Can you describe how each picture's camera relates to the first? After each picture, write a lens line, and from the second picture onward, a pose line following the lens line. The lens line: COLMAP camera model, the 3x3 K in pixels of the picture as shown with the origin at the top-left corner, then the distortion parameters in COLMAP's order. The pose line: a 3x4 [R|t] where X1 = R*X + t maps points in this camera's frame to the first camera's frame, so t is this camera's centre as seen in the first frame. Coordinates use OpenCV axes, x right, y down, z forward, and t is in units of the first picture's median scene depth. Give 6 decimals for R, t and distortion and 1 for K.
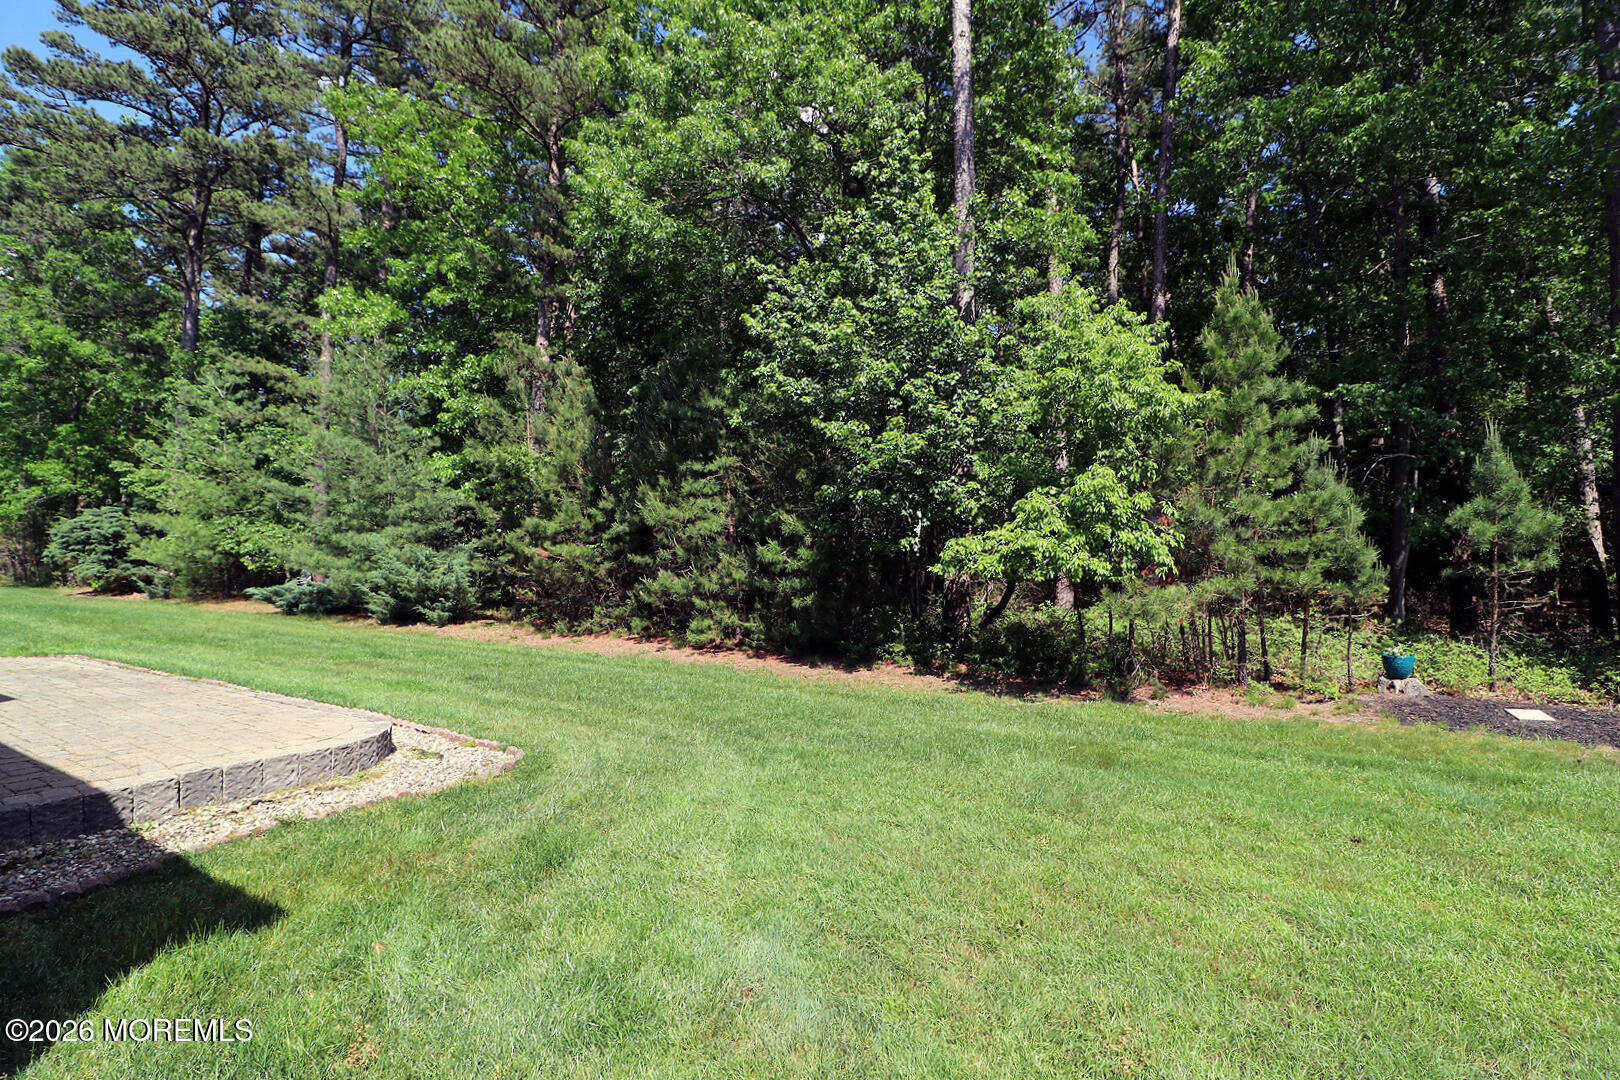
lens RADIAL K [[776.7, 0, 818.2], [0, 776.7, 546.4], [0, 0, 1]] dist [-0.008357, -0.010160]
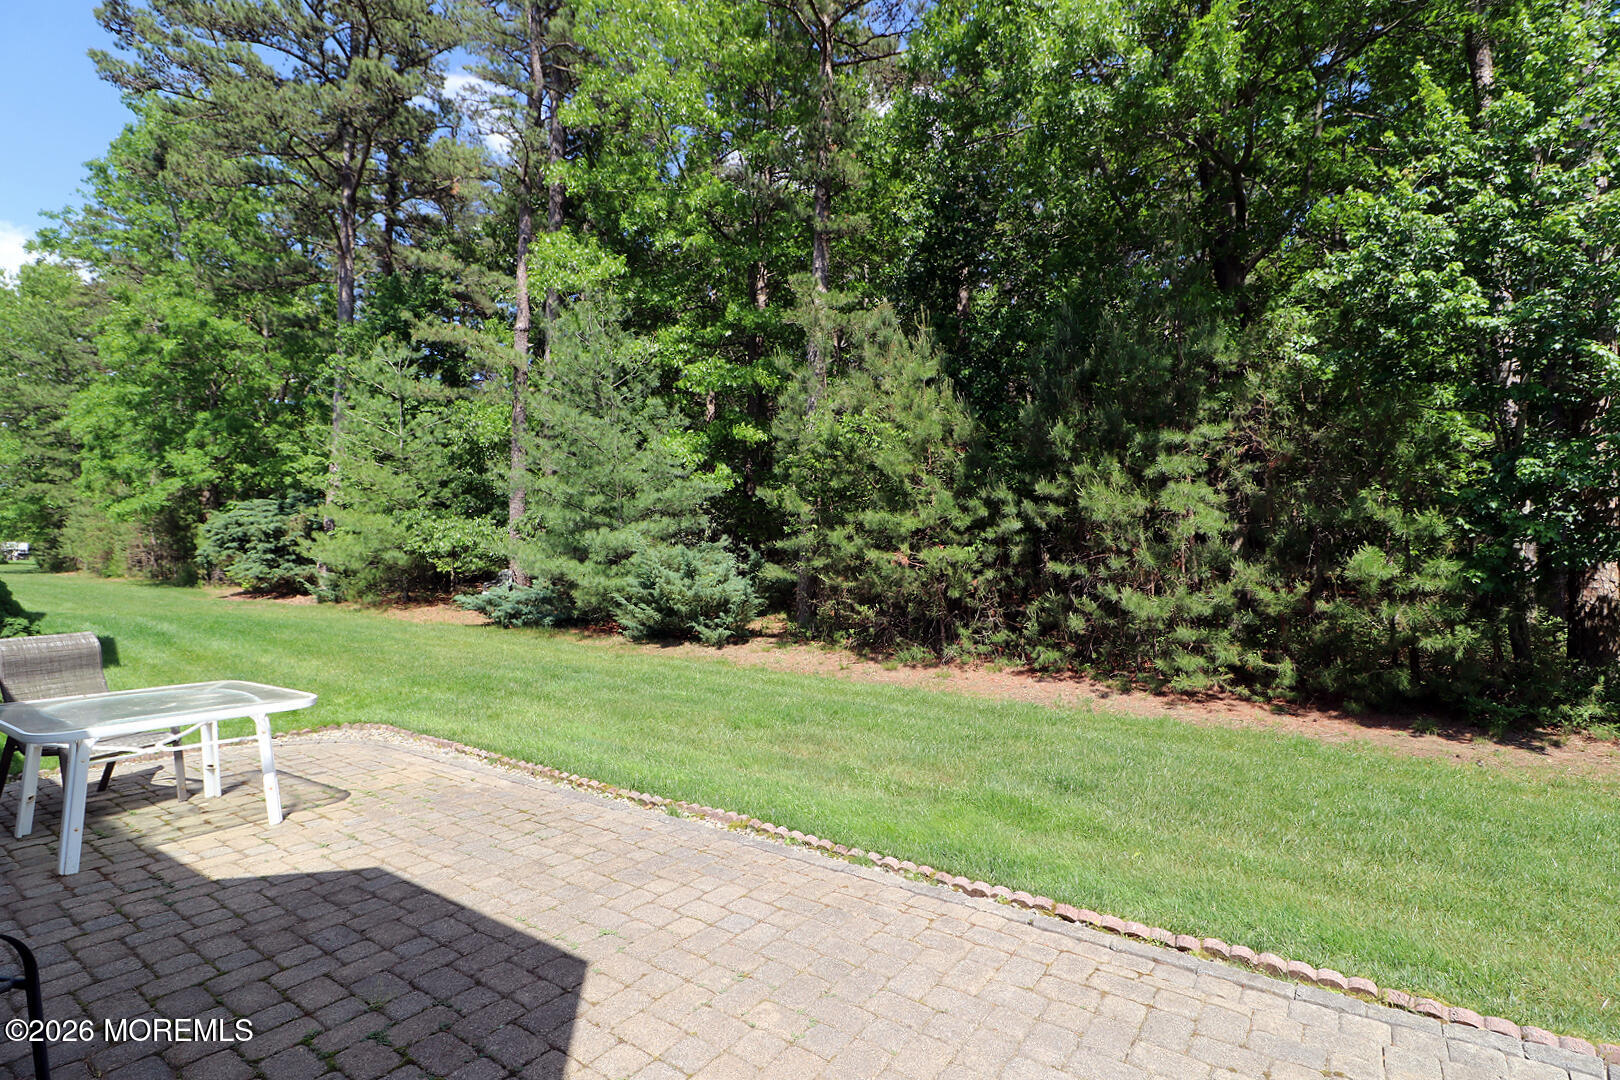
lens RADIAL K [[776.7, 0, 803.9], [0, 776.7, 542.9], [0, 0, 1]] dist [-0.008357, -0.010160]
pose [[0.996959, -0.005890, -0.077702, -0.256341], [0.007181, 0.999841, 0.016346, -0.012707], [0.077593, -0.016855, 0.996843, 0.161424]]
